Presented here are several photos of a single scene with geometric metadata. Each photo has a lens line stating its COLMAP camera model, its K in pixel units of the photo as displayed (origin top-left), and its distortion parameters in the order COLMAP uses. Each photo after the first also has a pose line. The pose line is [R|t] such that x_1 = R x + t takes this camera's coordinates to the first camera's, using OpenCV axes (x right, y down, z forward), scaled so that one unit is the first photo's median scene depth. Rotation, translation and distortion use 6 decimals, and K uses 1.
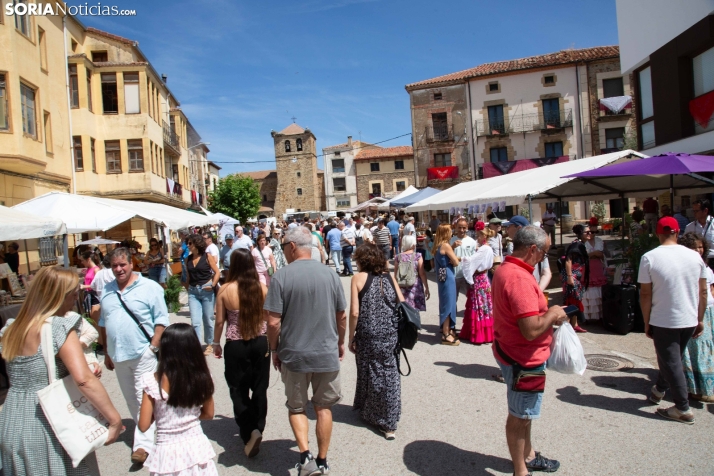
lens RADIAL K [[484.0, 0, 357.0], [0, 484.0, 238.0], [0, 0, 1]] dist [-0.128506, 0.076019]
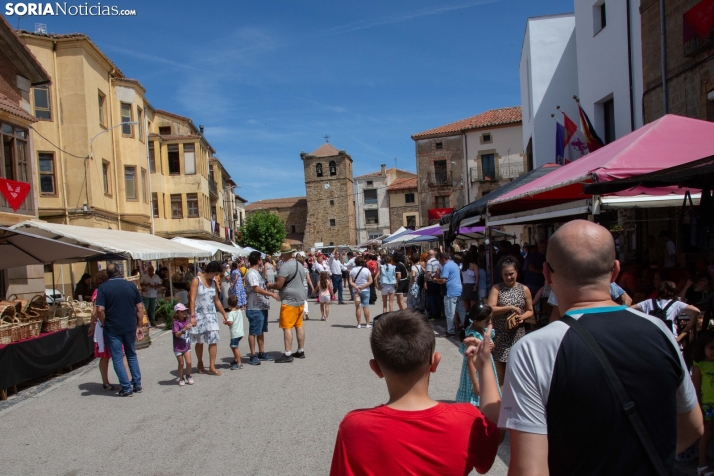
lens RADIAL K [[647.7, 0, 355.7], [0, 647.7, 297.6], [0, 0, 1]] dist [-0.071424, 0.013752]
pose [[0.995316, 0.014028, -0.095650, 0.098492], [-0.011444, 0.999556, 0.027516, 0.019457], [0.095994, -0.026293, 0.995035, -0.441995]]
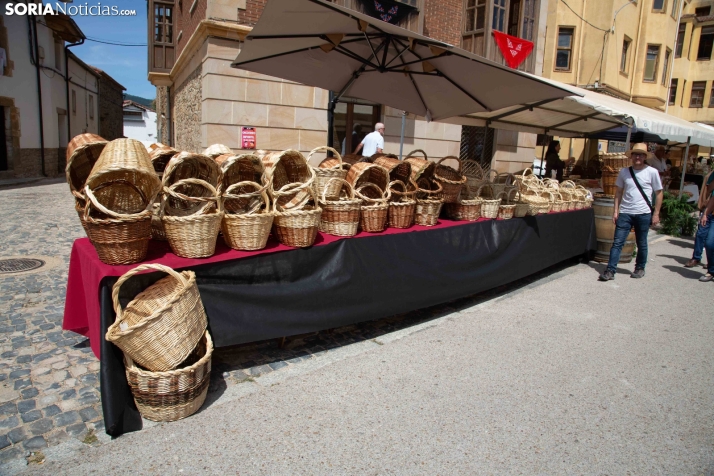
lens RADIAL K [[484.0, 0, 357.0], [0, 484.0, 238.0], [0, 0, 1]] dist [-0.128506, 0.076019]
pose [[0.564855, 0.243384, -0.788481, 0.026127], [-0.114217, 0.969377, 0.217399, 0.023869], [0.817247, -0.032742, 0.575356, -0.278579]]
